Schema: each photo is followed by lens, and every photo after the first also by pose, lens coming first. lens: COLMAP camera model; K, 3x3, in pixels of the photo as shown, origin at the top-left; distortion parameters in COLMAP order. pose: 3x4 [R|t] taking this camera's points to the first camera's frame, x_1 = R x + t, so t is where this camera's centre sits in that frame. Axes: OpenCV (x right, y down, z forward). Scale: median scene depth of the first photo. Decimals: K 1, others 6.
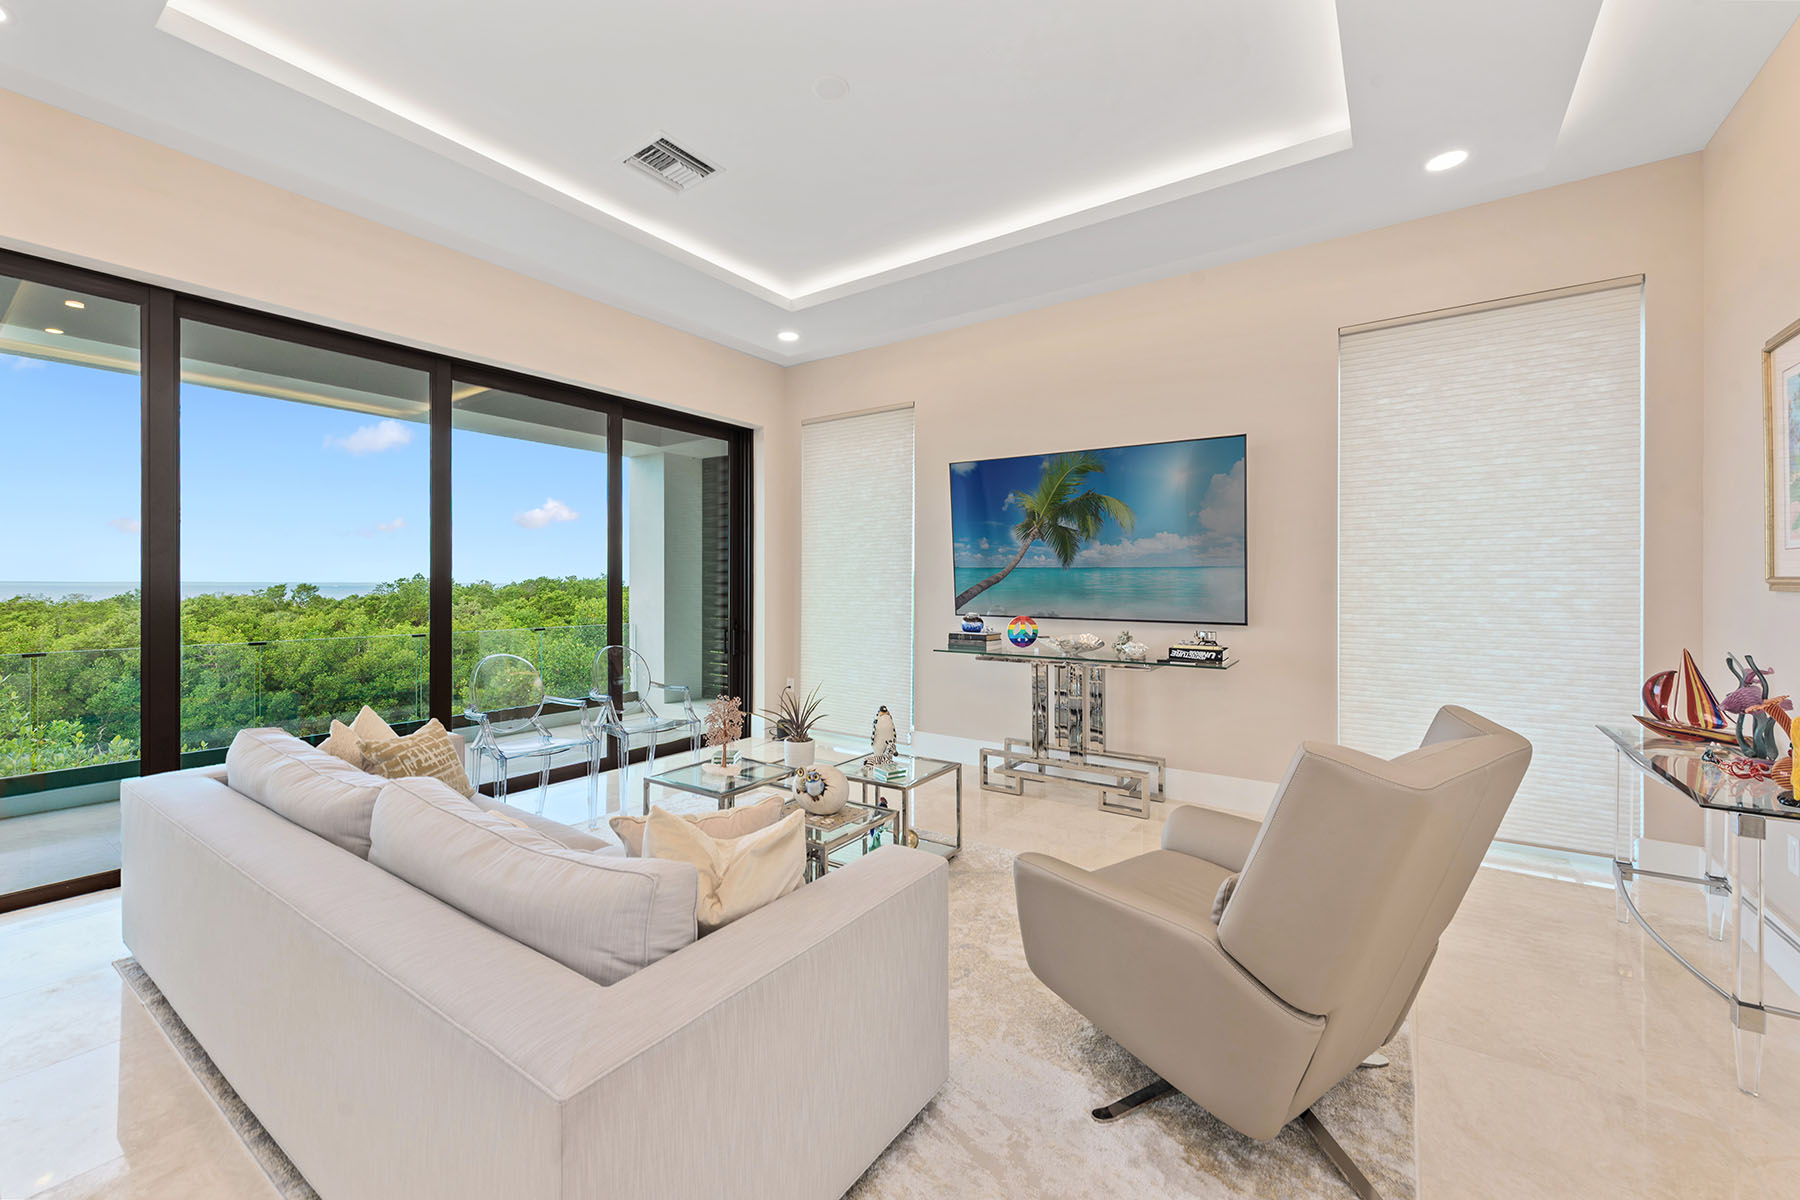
lens RADIAL K [[712.8, 0, 900.0], [0, 712.8, 600.0], [0, 0, 1]] dist [0.066023, -0.000027]
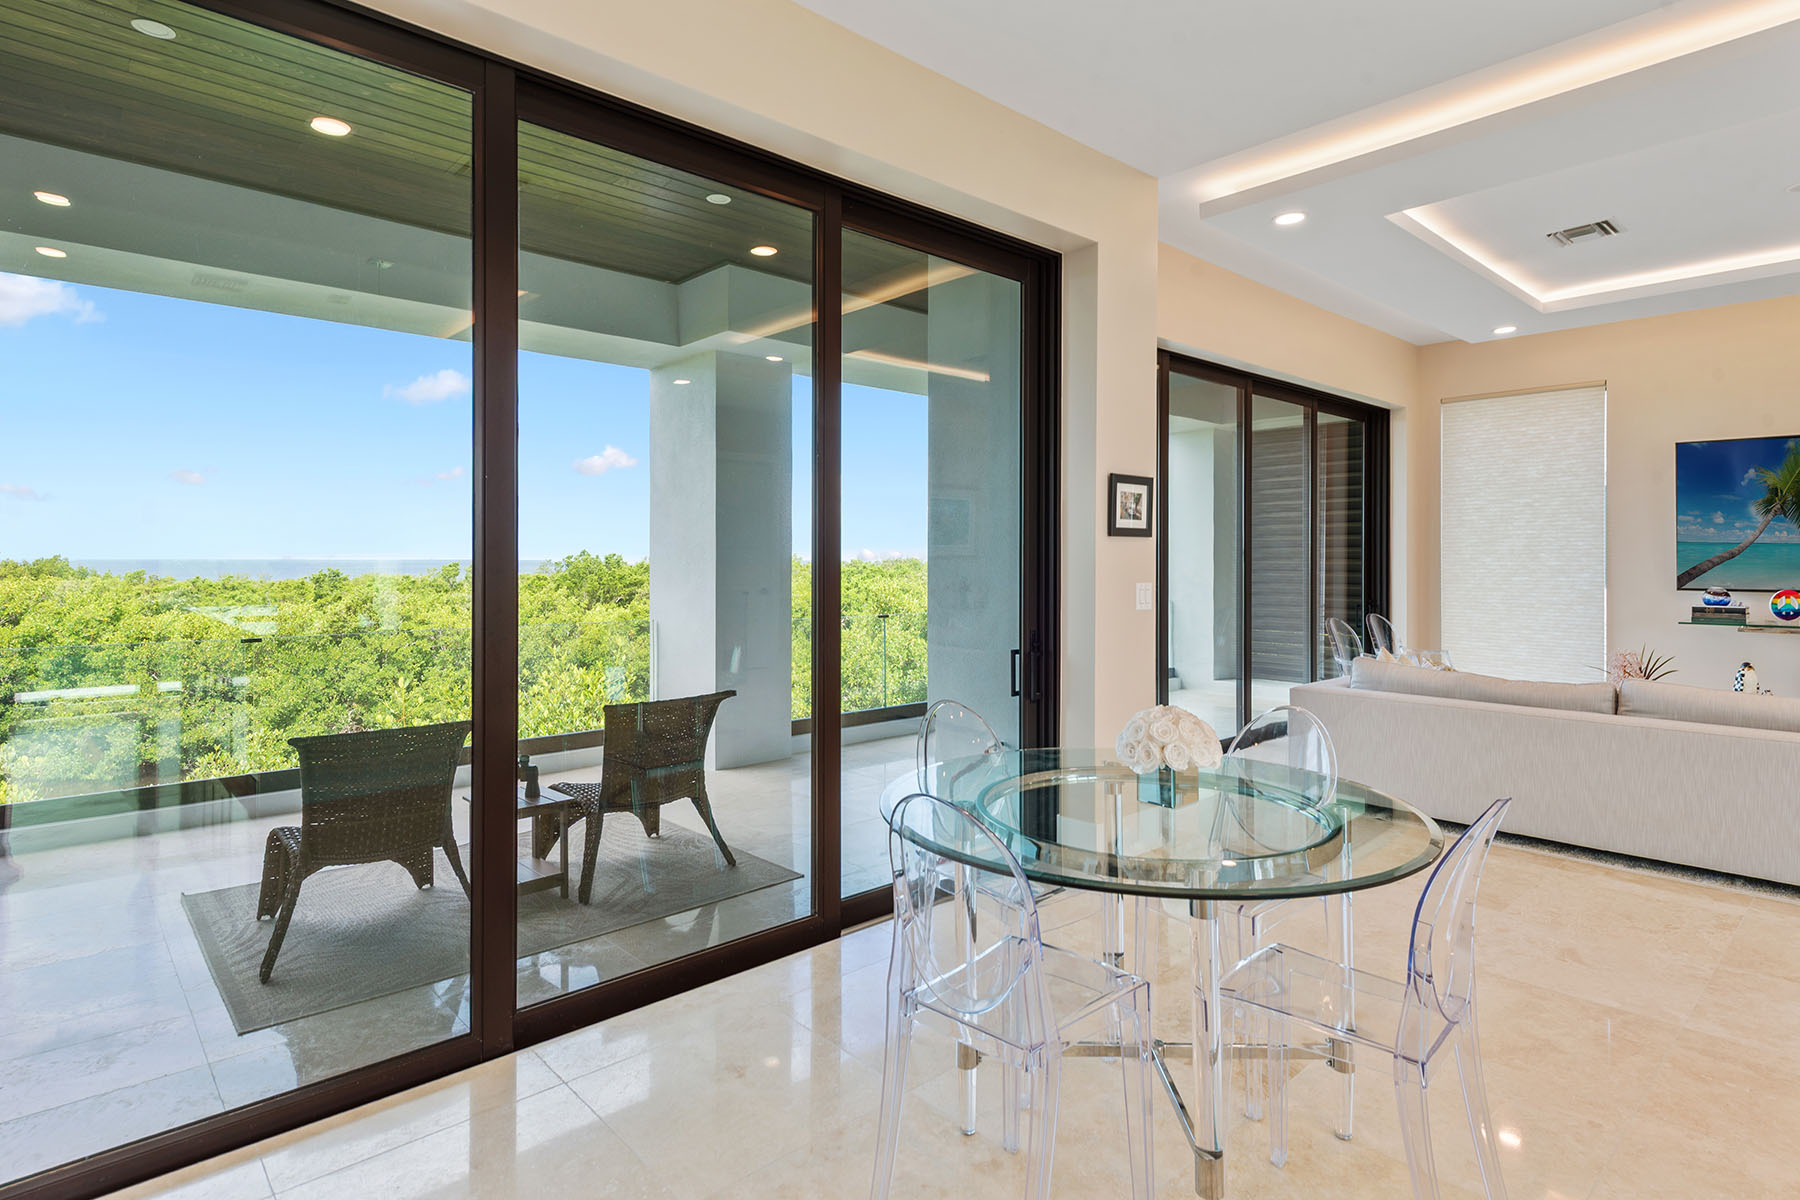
lens RADIAL K [[940.9, 0, 897.4], [0, 940.9, 564.7], [0, 0, 1]] dist [0.004064, 0.000440]
pose [[0.973572, 0.004650, -0.228333, -0.738408], [-0.009886, 0.999714, -0.021793, 0.027114], [0.228166, 0.023475, 0.973339, -0.588576]]
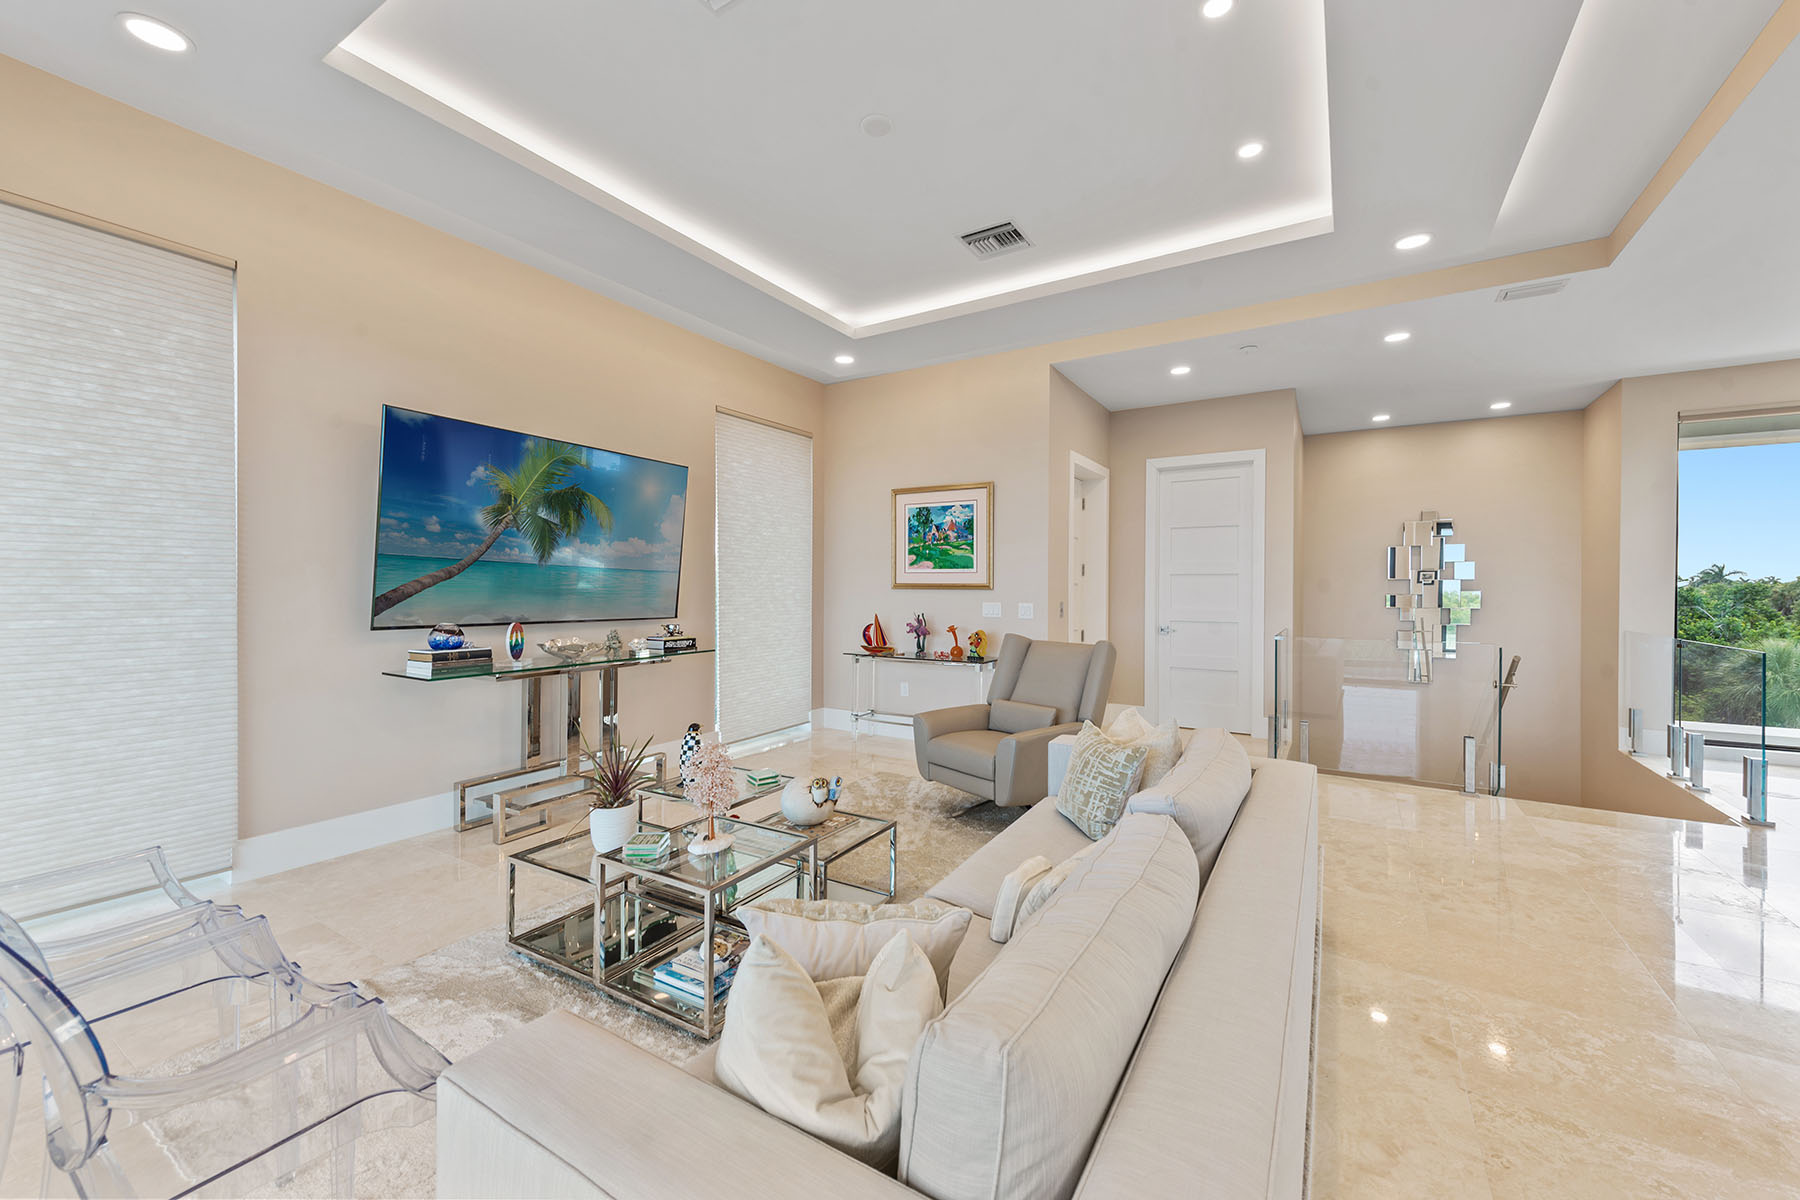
lens RADIAL K [[710.6, 0, 898.7], [0, 710.6, 582.0], [0, 0, 1]] dist [-0.000222, -0.000225]
pose [[-0.054929, 0.009665, 0.998443, -0.644861], [0.022666, 0.999708, -0.008430, -0.006620], [-0.998233, 0.022168, -0.055132, 0.587936]]
